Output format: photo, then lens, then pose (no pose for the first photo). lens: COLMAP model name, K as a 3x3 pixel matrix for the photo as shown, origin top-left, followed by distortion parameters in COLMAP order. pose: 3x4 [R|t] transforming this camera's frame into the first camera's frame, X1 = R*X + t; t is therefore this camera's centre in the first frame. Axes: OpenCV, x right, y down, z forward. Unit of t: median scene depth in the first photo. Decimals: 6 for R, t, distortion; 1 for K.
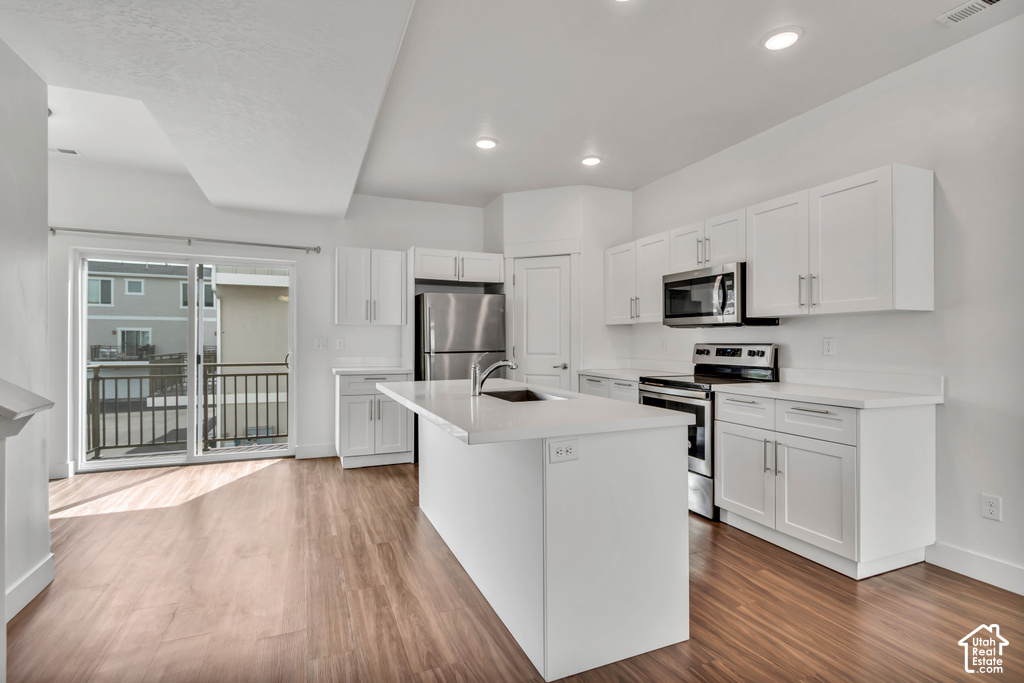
lens RADIAL K [[490.3, 0, 512.0], [0, 490.3, 341.5], [0, 0, 1]] dist [0.002374, 0.000288]
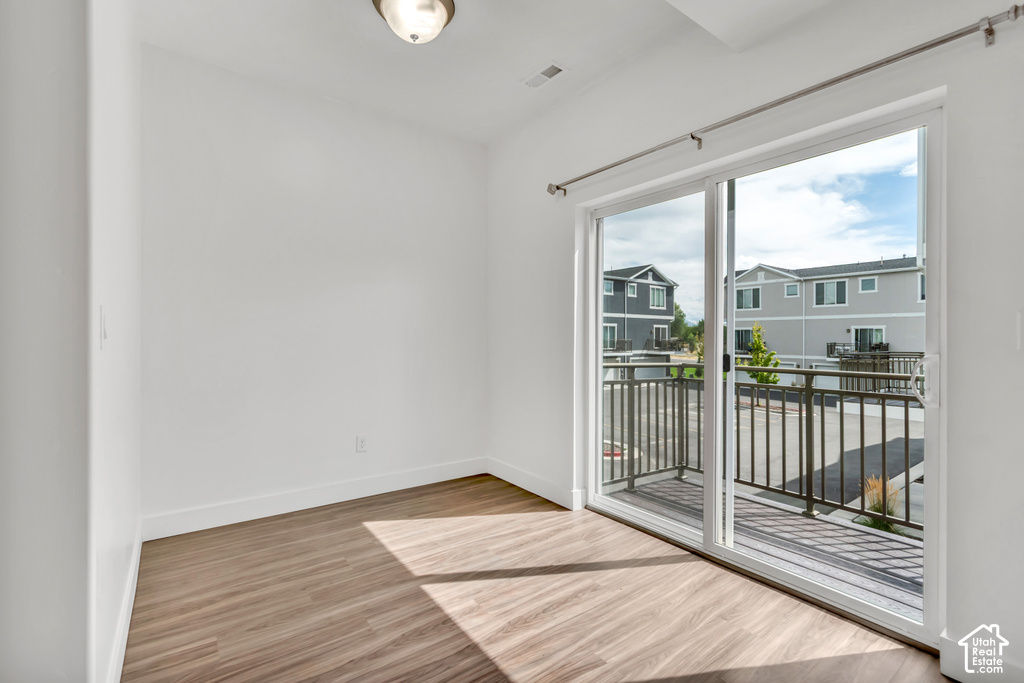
lens RADIAL K [[460.5, 0, 512.0], [0, 460.5, 337.4], [0, 0, 1]] dist [-0.001541, -0.000337]
pose [[0.231194, -0.002438, -0.972905, -0.198586], [-0.003175, 0.999990, -0.003260, 0.010628], [0.972903, 0.003843, 0.231184, 0.629451]]
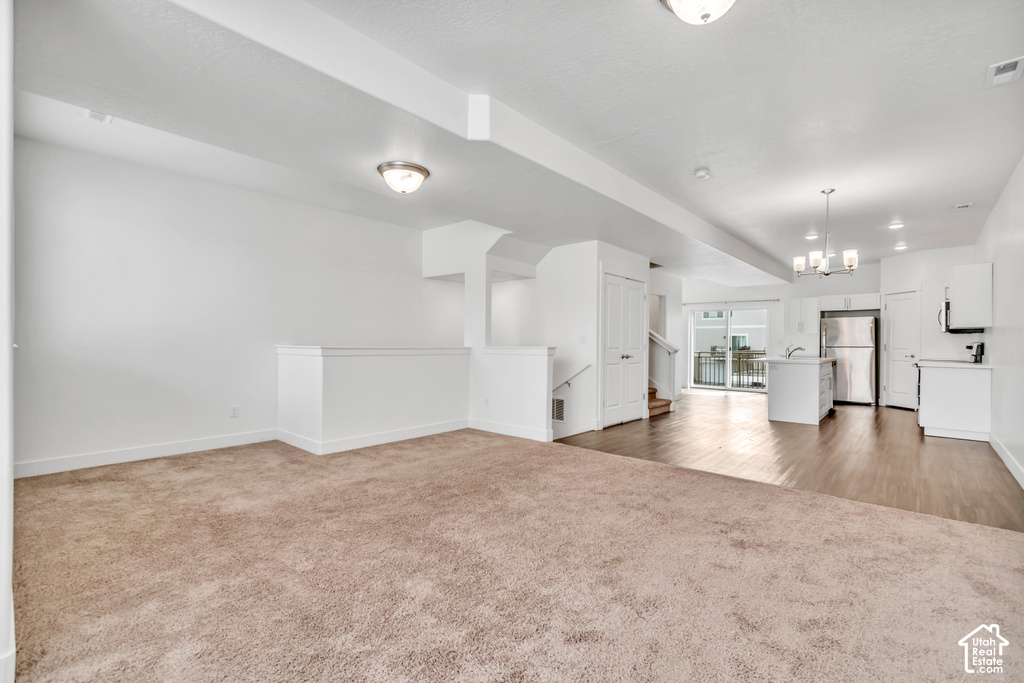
lens RADIAL K [[461.5, 0, 508.1], [0, 461.5, 345.3], [0, 0, 1]] dist [0.001027, 0.000177]
pose [[0.423498, 0.008520, -0.905857, 1.162980], [-0.007552, 0.999954, 0.005875, 0.016123], [0.905866, 0.004353, 0.423543, -1.165323]]
